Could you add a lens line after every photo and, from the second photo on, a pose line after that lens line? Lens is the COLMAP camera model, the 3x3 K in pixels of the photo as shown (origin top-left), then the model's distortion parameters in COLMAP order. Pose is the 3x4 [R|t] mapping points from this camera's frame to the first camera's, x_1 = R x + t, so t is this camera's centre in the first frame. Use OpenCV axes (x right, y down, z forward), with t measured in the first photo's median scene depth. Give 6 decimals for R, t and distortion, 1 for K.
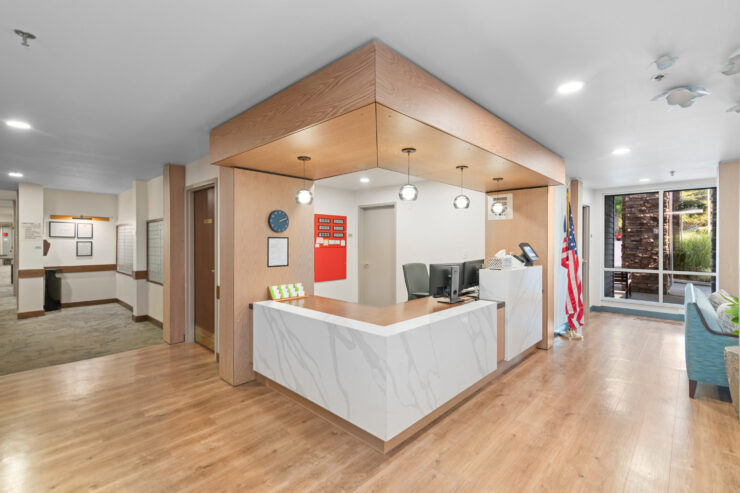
lens RADIAL K [[337.5, 0, 370.6], [0, 337.5, 243.2], [0, 0, 1]] dist [0.018809, 0.000151]
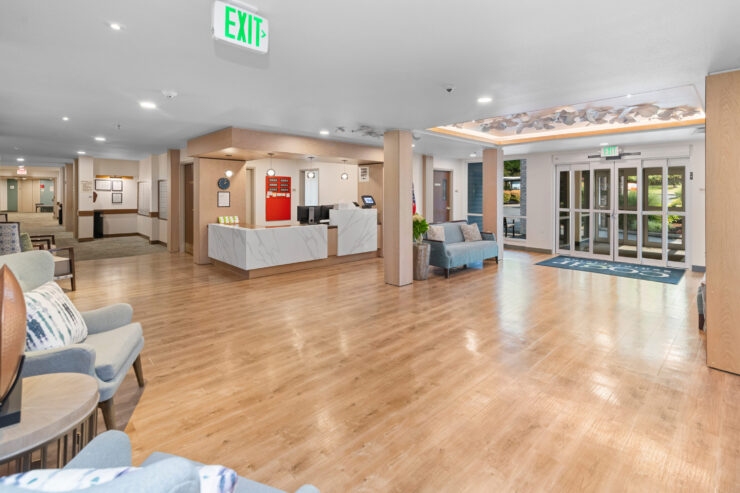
lens RADIAL K [[337.5, 0, 360.5], [0, 337.5, 199.0], [0, 0, 1]] dist [0.018809, 0.000151]
pose [[0.998932, 0.007226, -0.045626, 0.316895], [-0.006847, 0.999941, 0.008463, 0.000943], [0.045685, -0.008141, 0.998923, -0.478302]]
